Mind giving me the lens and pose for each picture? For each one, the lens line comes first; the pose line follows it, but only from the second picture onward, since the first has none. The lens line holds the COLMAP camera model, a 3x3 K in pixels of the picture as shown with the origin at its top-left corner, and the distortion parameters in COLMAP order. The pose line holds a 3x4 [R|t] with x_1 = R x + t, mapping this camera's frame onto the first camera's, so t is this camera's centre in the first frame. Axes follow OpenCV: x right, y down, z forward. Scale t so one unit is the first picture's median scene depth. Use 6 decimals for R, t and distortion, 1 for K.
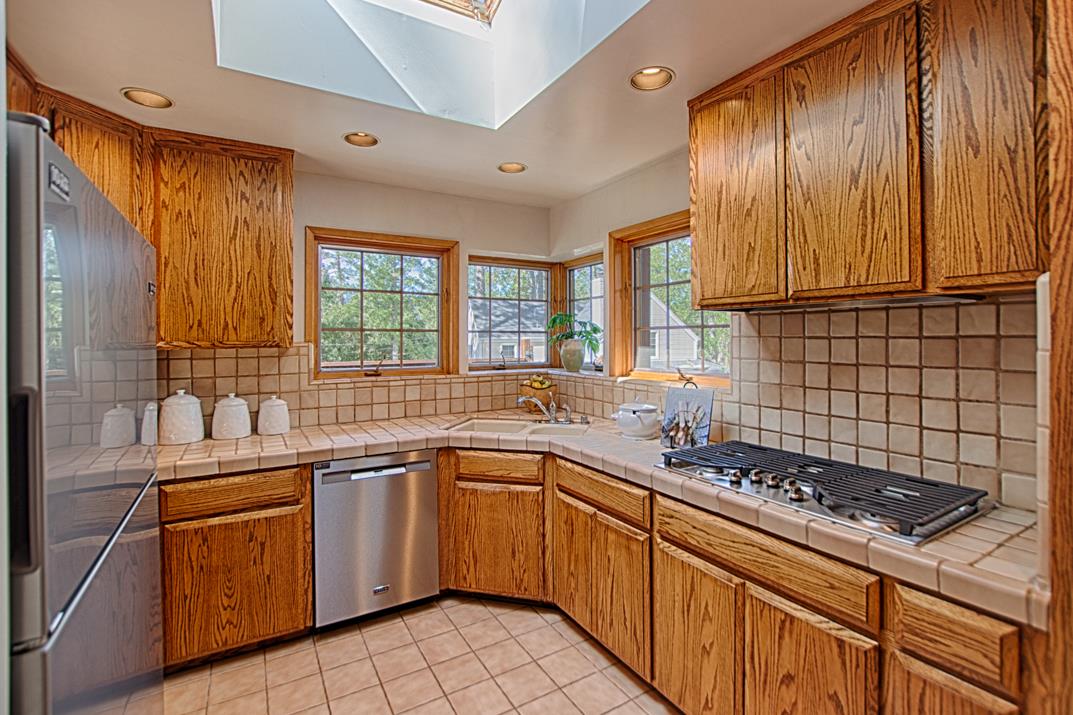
lens RADIAL K [[490.3, 0, 527.1], [0, 490.3, 348.4], [0, 0, 1]] dist [-0.001871, -0.000187]
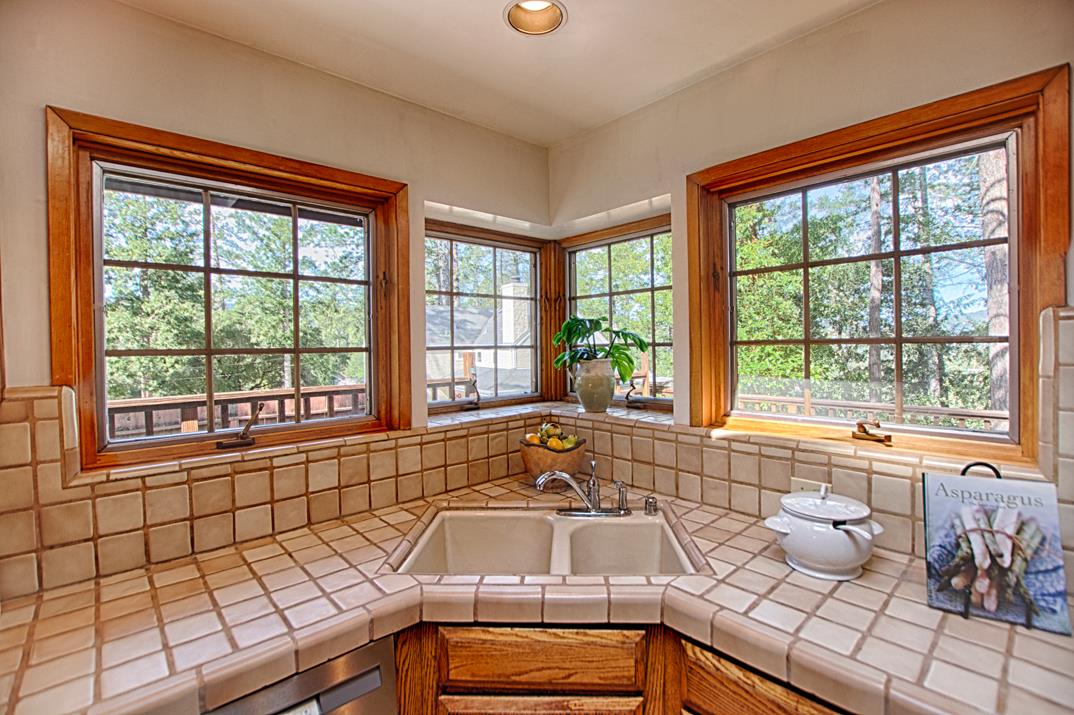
lens RADIAL K [[482.6, 0, 537.0], [0, 482.6, 357.5], [0, 0, 1]] dist [-0.022993, 0.000013]
pose [[0.976374, -0.018771, 0.215271, -0.124797], [0.017317, 0.999813, 0.008640, -0.031168], [-0.215393, -0.004708, 0.976516, 0.479979]]
